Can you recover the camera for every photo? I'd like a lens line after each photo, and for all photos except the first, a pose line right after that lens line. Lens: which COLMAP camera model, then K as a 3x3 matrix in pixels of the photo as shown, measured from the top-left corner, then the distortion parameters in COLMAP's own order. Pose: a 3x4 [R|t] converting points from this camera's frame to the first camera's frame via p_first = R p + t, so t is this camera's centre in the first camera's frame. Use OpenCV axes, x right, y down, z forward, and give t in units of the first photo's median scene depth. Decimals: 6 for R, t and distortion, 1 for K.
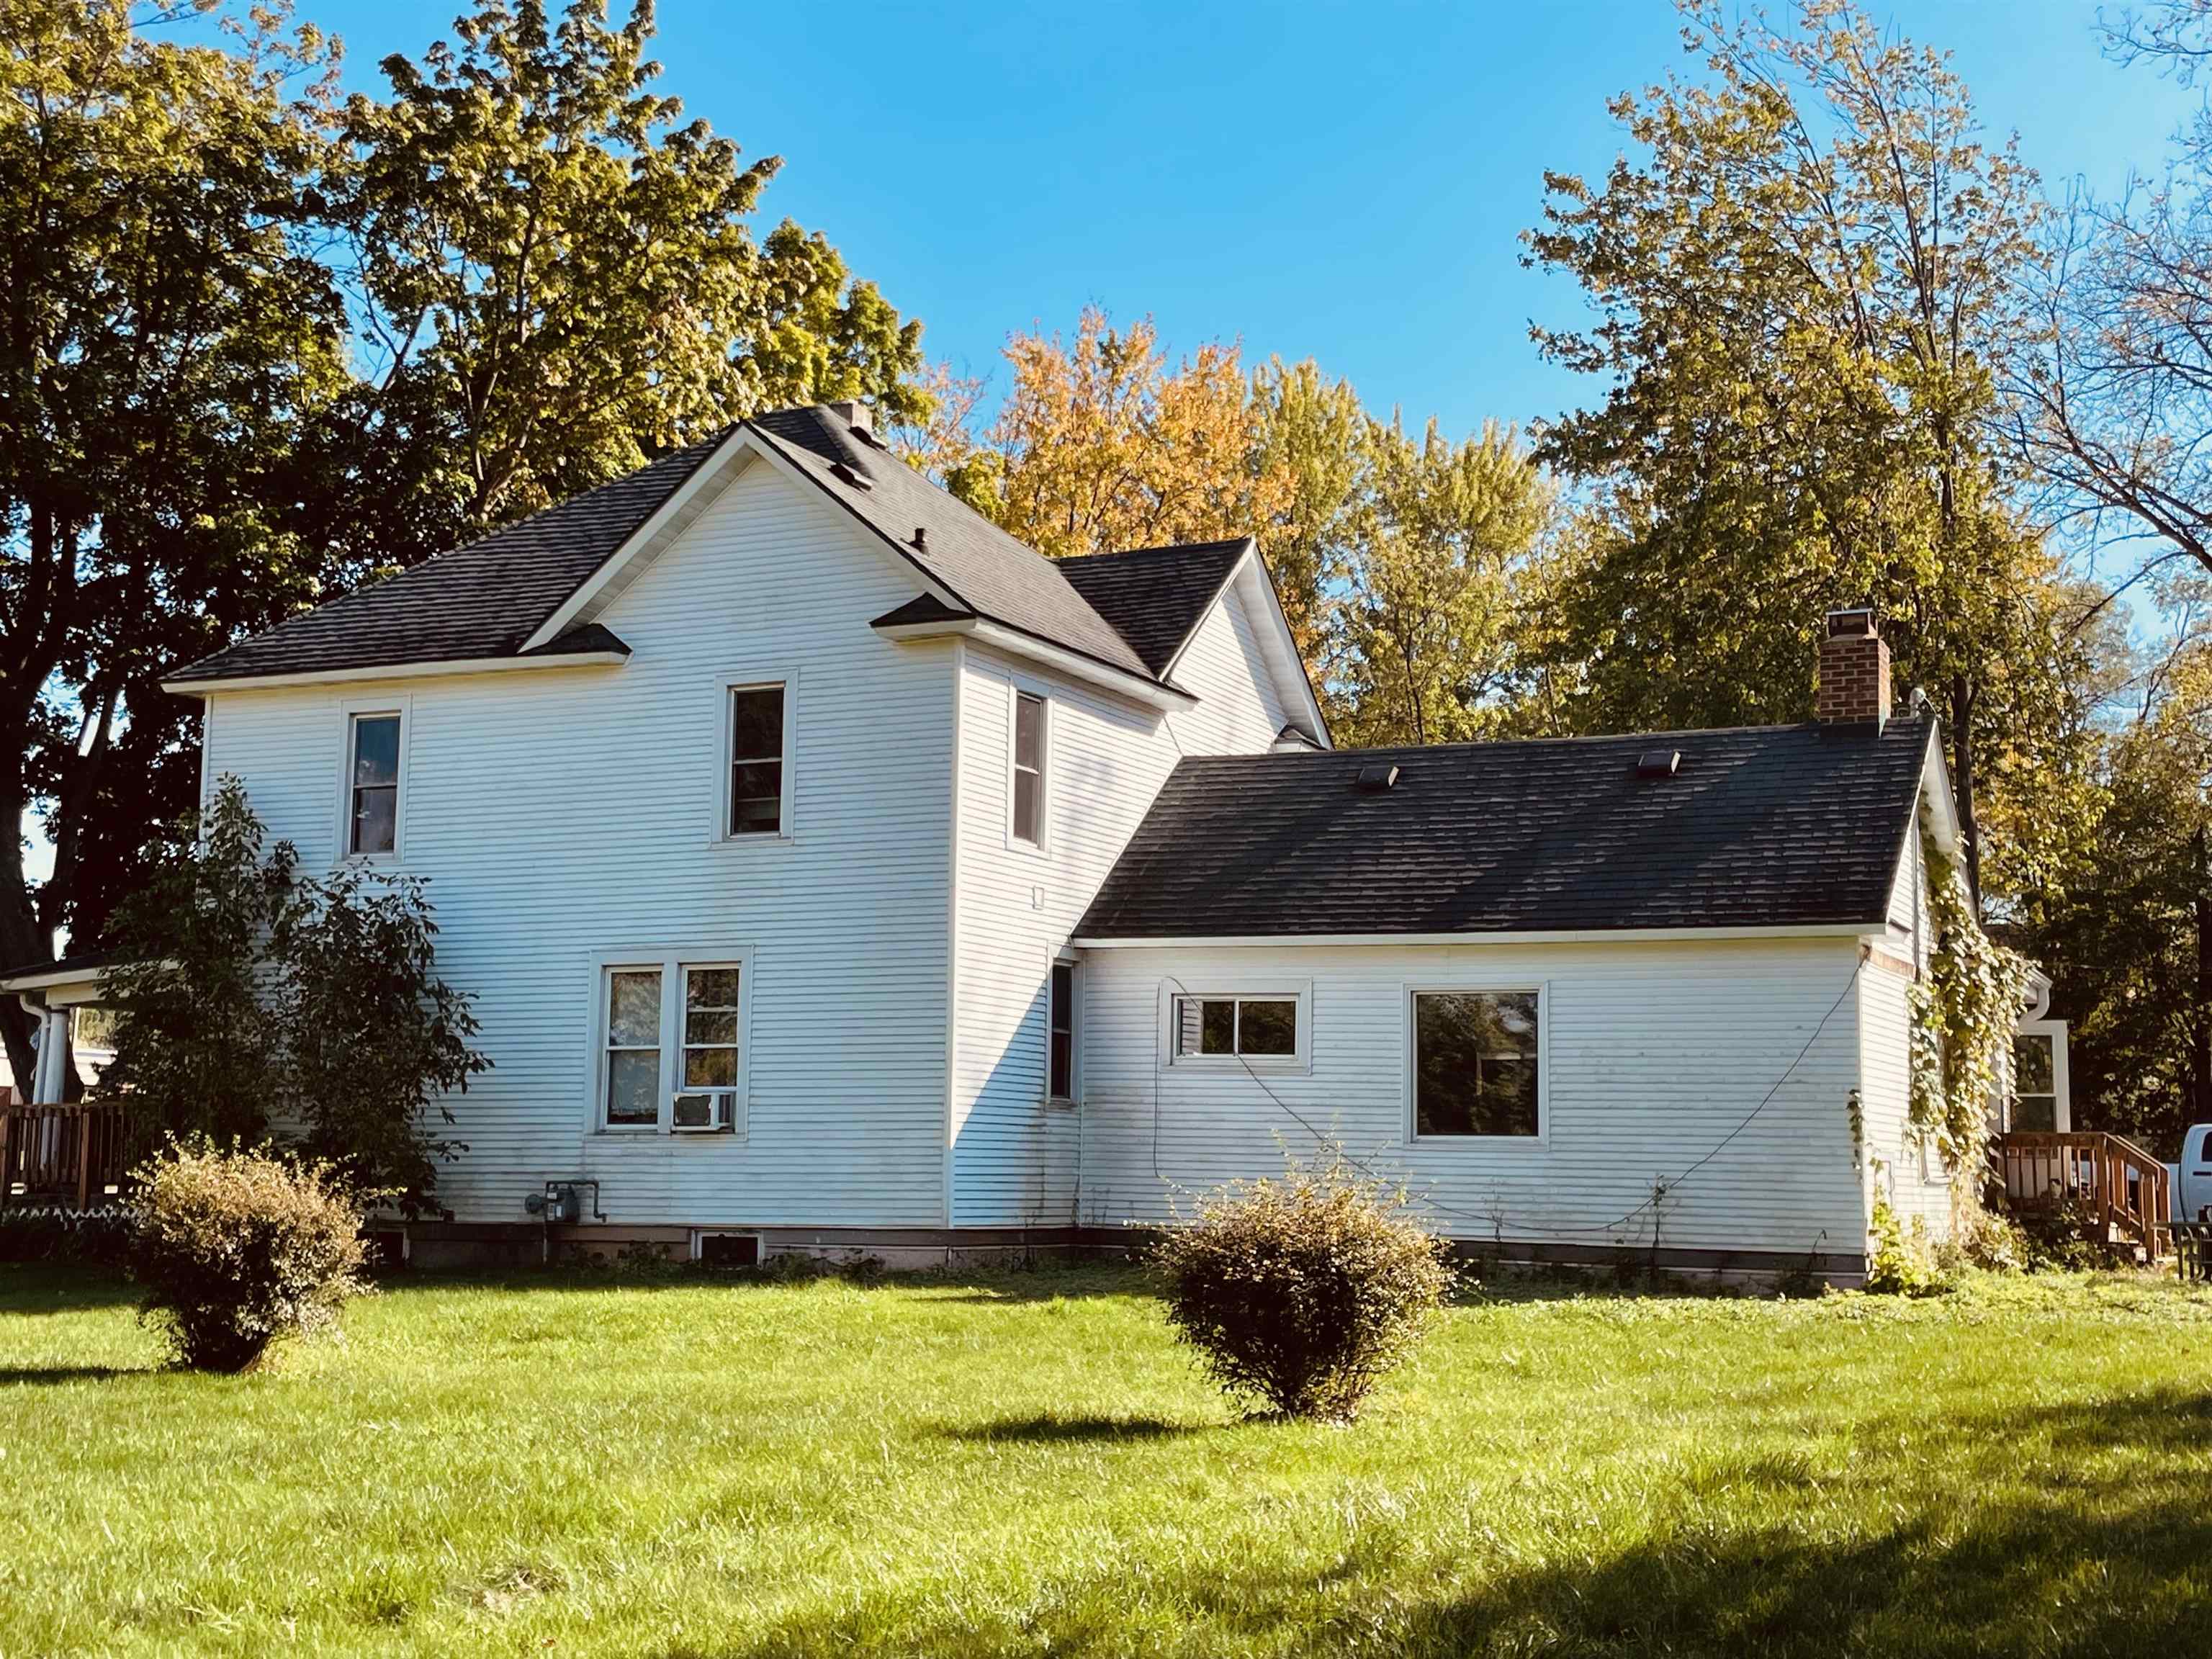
lens RADIAL K [[2826.3, 0, 1106.0], [0, 2826.3, 829.5], [0, 0, 1]] dist [0.018784, 0.014360]
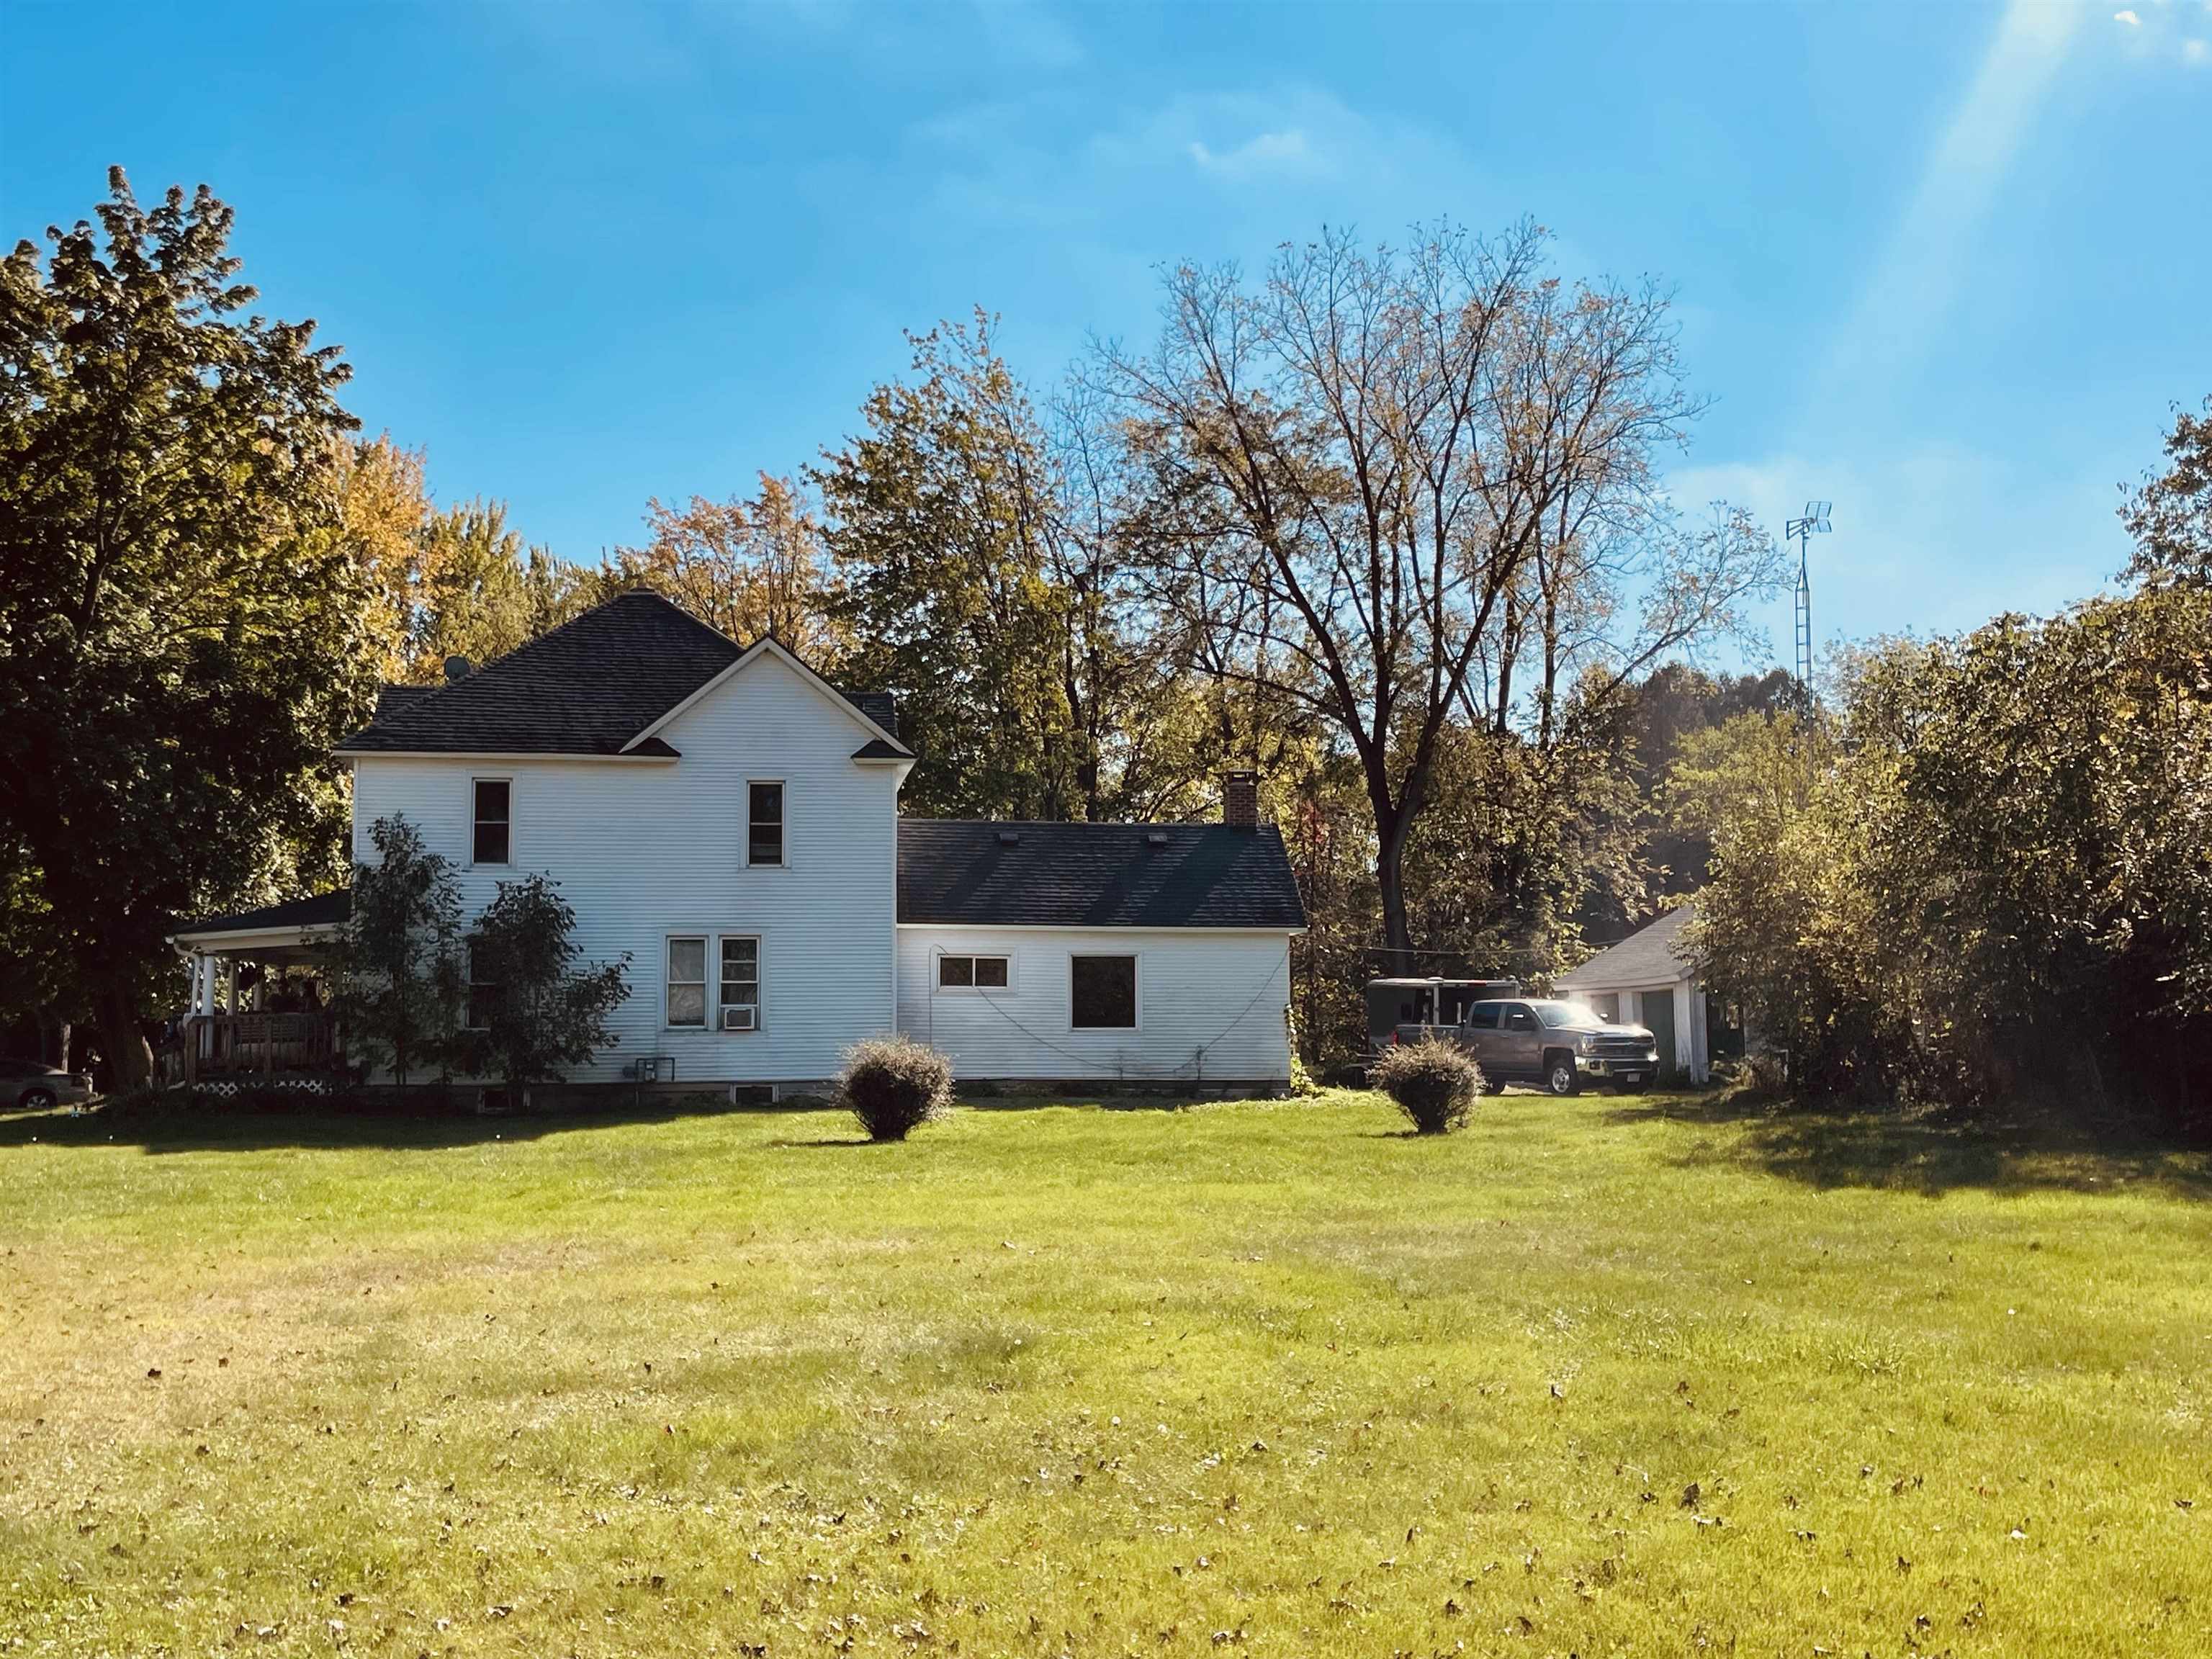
lens RADIAL K [[2514.7, 0, 1106.0], [0, 2514.7, 829.5], [0, 0, 1]] dist [-0.002643, -0.002541]
pose [[0.819474, 0.035048, 0.572044, -0.860602], [-0.050021, 0.998693, 0.010470, -0.047963], [-0.570930, -0.037194, 0.820156, -0.438015]]
